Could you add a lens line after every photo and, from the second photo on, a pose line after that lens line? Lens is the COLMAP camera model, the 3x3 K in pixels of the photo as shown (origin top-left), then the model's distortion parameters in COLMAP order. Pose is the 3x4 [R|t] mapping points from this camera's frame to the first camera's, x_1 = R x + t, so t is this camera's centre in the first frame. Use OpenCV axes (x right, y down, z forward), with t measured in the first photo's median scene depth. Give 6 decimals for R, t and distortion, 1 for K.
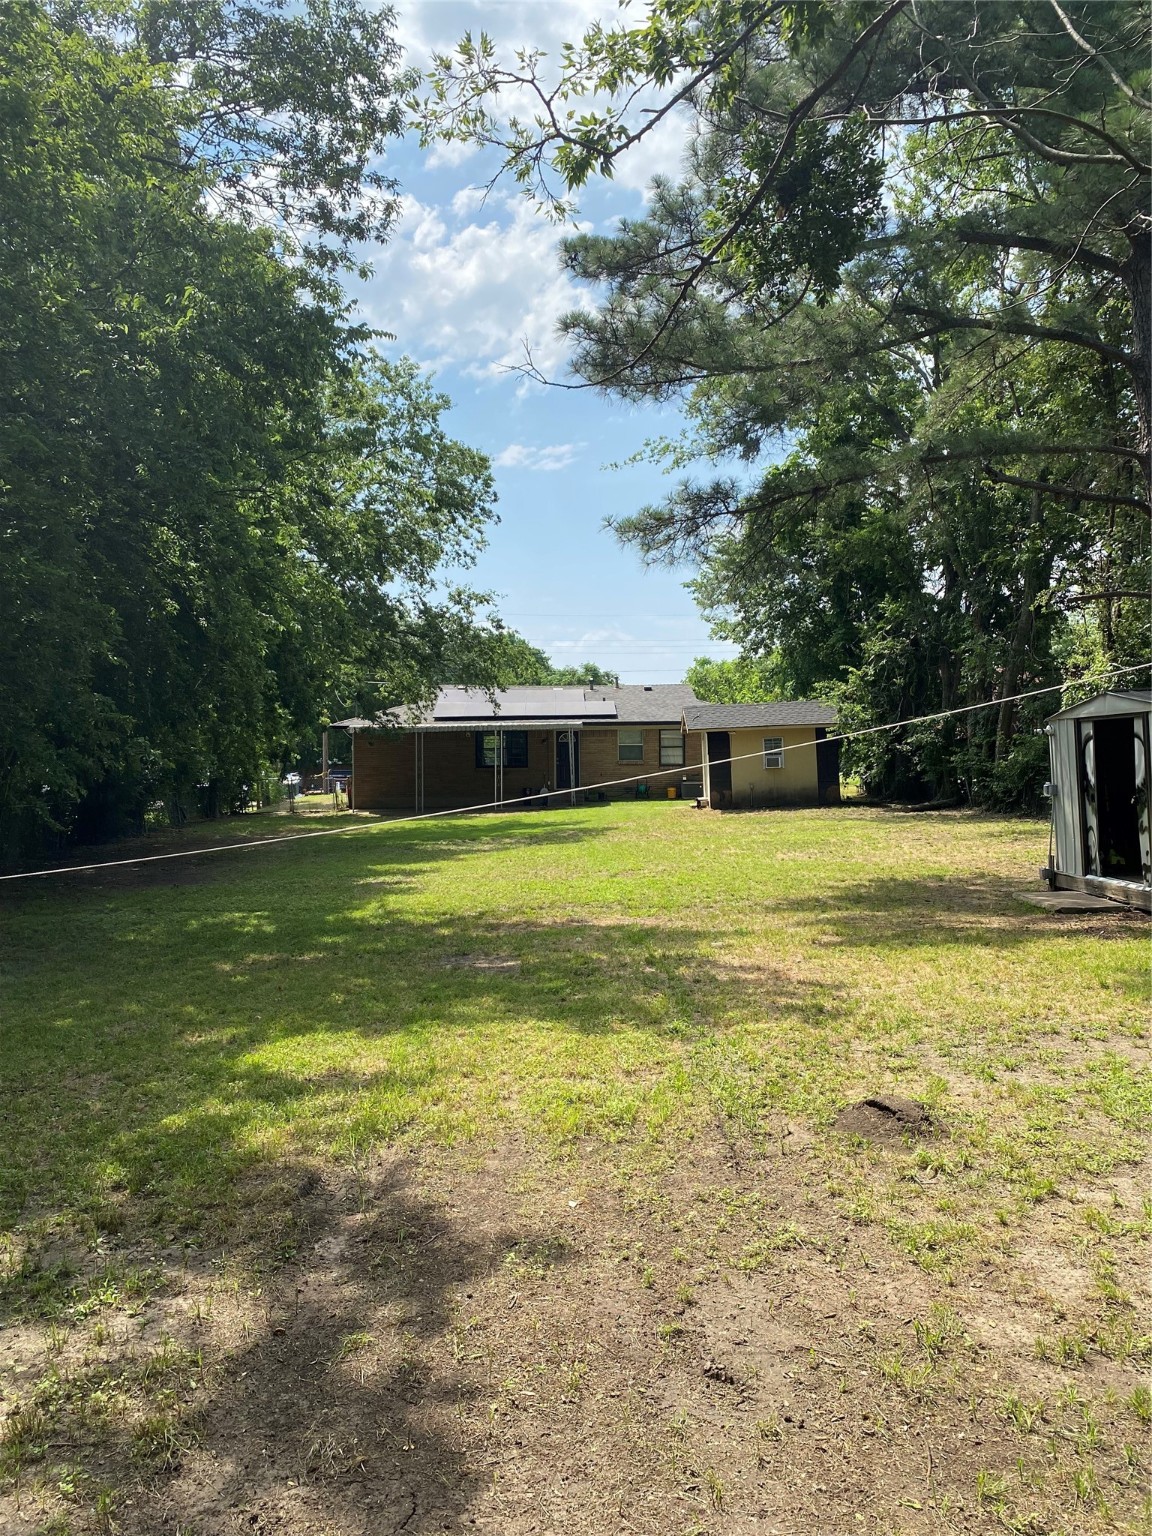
lens RADIAL K [[1256.0, 0, 576.0], [0, 1256.0, 768.0], [0, 0, 1]] dist [-0.001583, 0.007075]
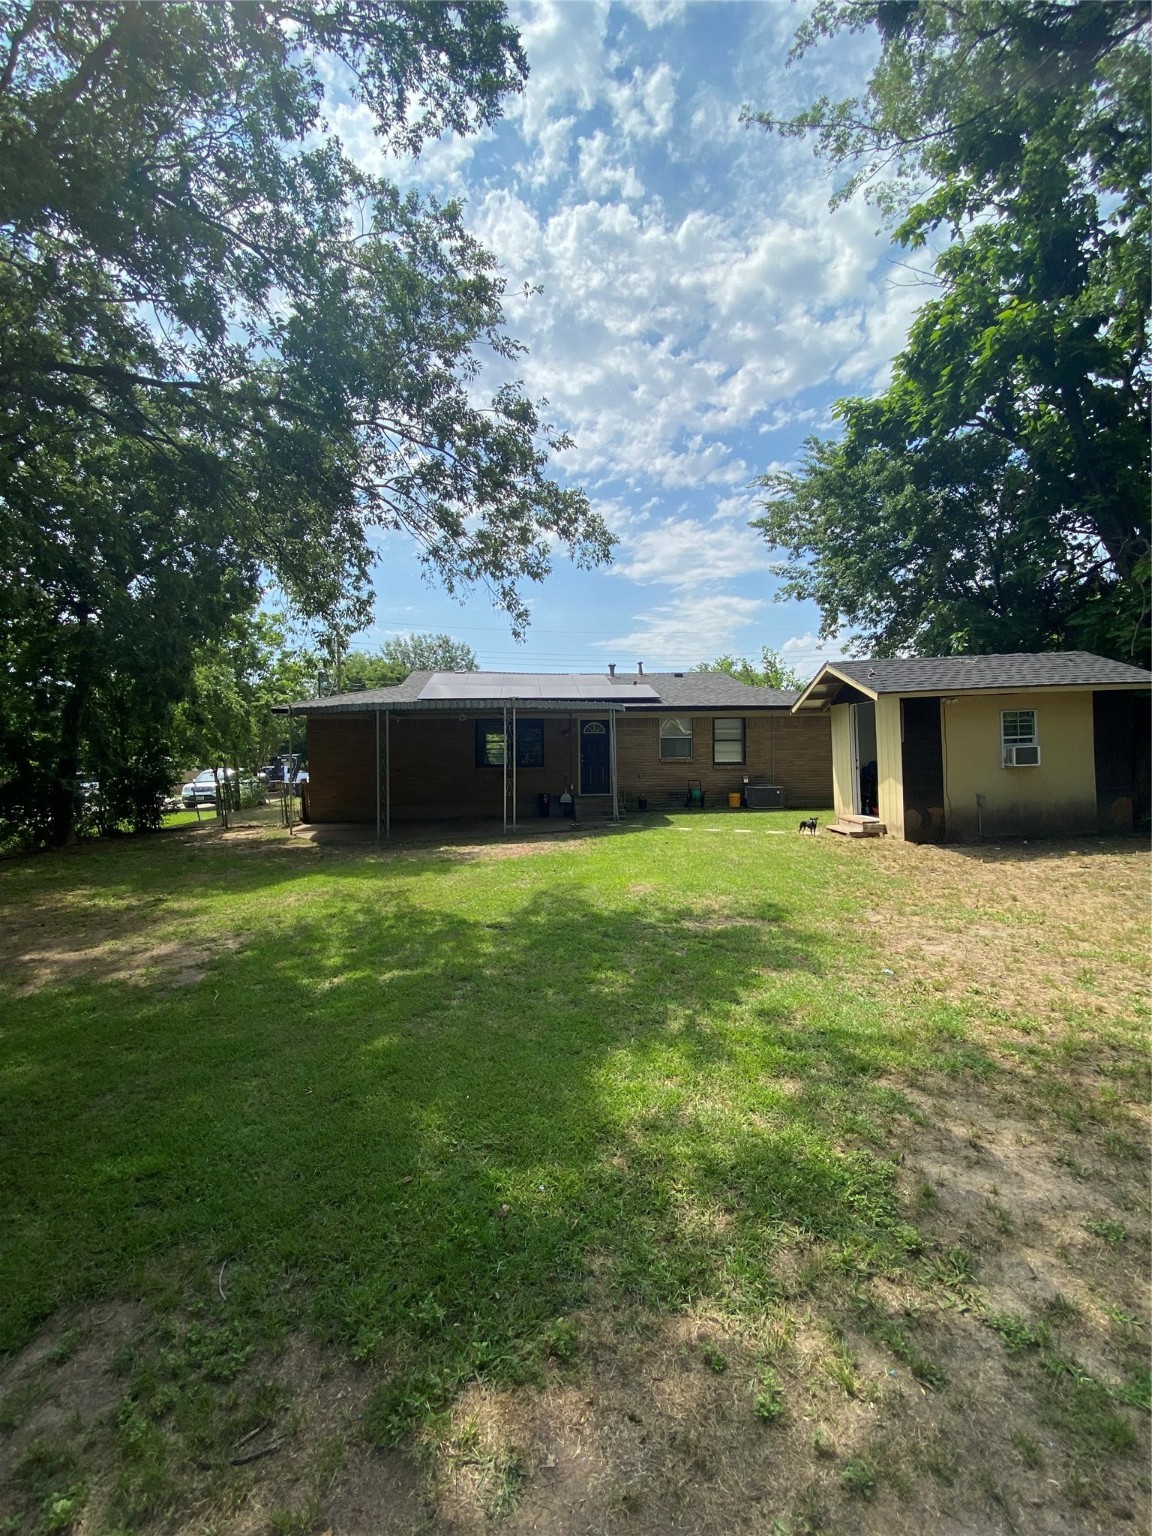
lens RADIAL K [[614.6, 0, 572.1], [0, 614.6, 748.9], [0, 0, 1]] dist [0.081185, -0.000055]
pose [[0.997539, 0.000386, 0.070113, -0.050033], [0.002022, 0.999410, -0.034272, 0.001588], [-0.070085, 0.034330, 0.996950, 0.657790]]
